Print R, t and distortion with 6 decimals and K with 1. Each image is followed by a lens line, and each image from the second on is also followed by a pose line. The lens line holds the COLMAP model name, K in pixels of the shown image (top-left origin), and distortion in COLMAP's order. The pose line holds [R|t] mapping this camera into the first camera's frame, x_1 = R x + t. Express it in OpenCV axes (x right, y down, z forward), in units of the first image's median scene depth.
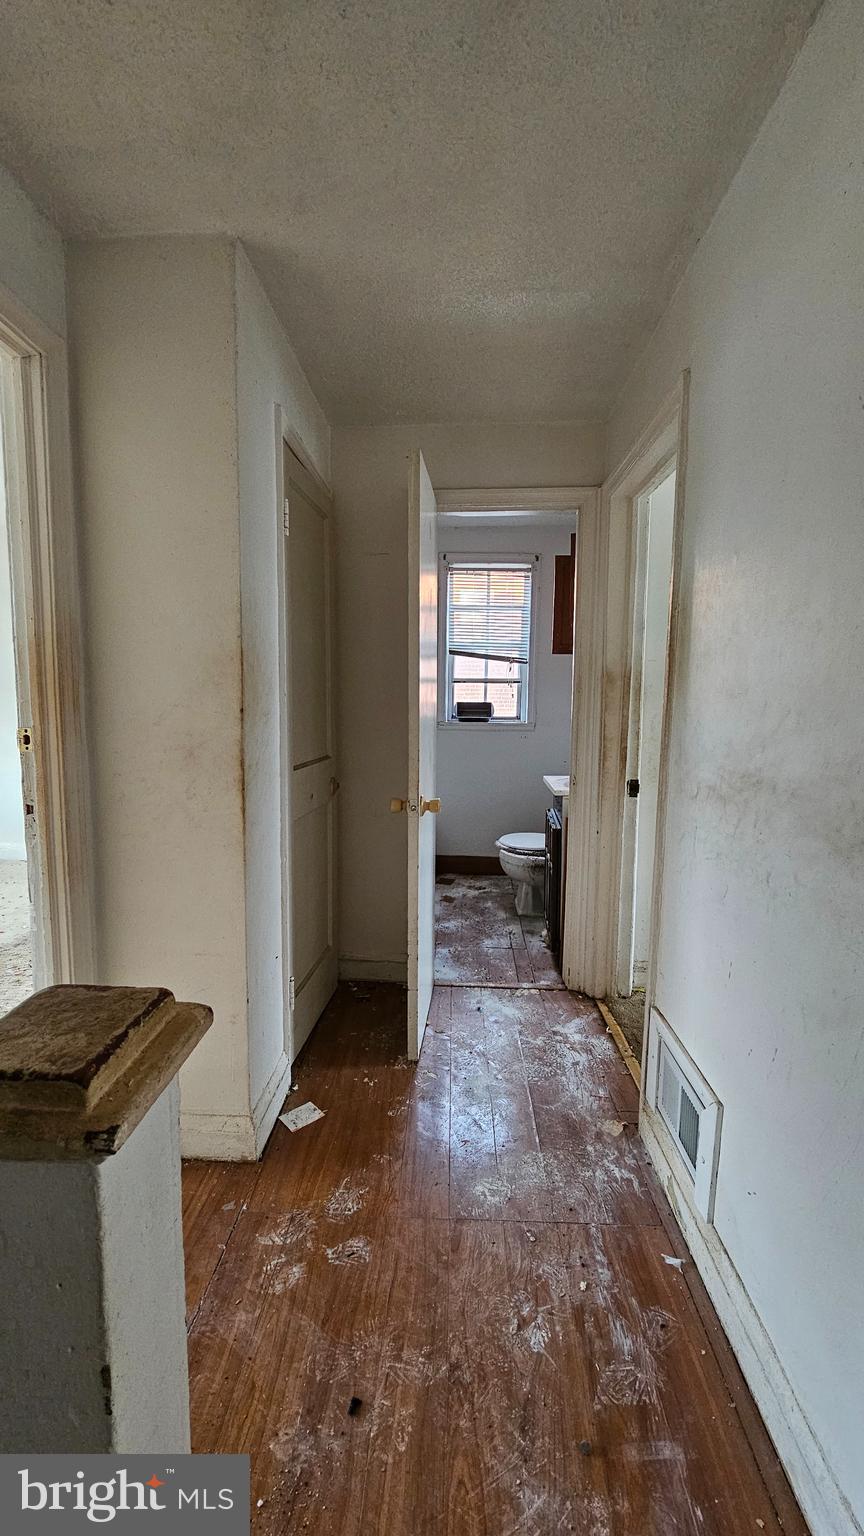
lens RADIAL K [[625.3, 0, 432.0], [0, 625.3, 768.0], [0, 0, 1]] dist [-0.004029, -0.000129]
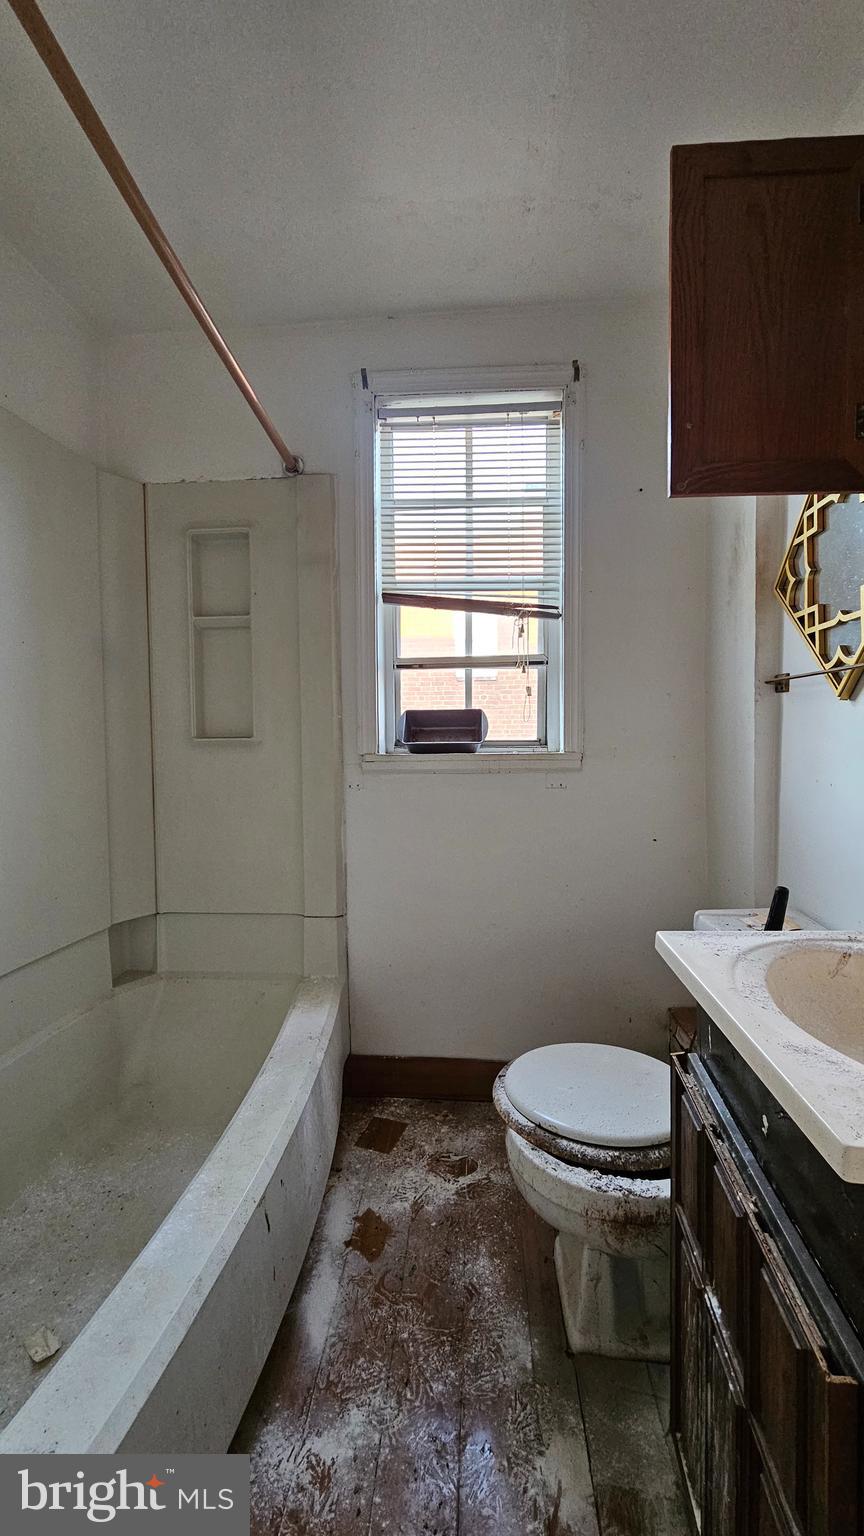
lens RADIAL K [[625.3, 0, 432.0], [0, 625.3, 768.0], [0, 0, 1]] dist [-0.004029, -0.000129]
pose [[0.999637, -0.020991, -0.016898, 0.067021], [0.019775, 0.997409, -0.069163, -0.032484], [0.018306, 0.068804, 0.997462, 0.560703]]
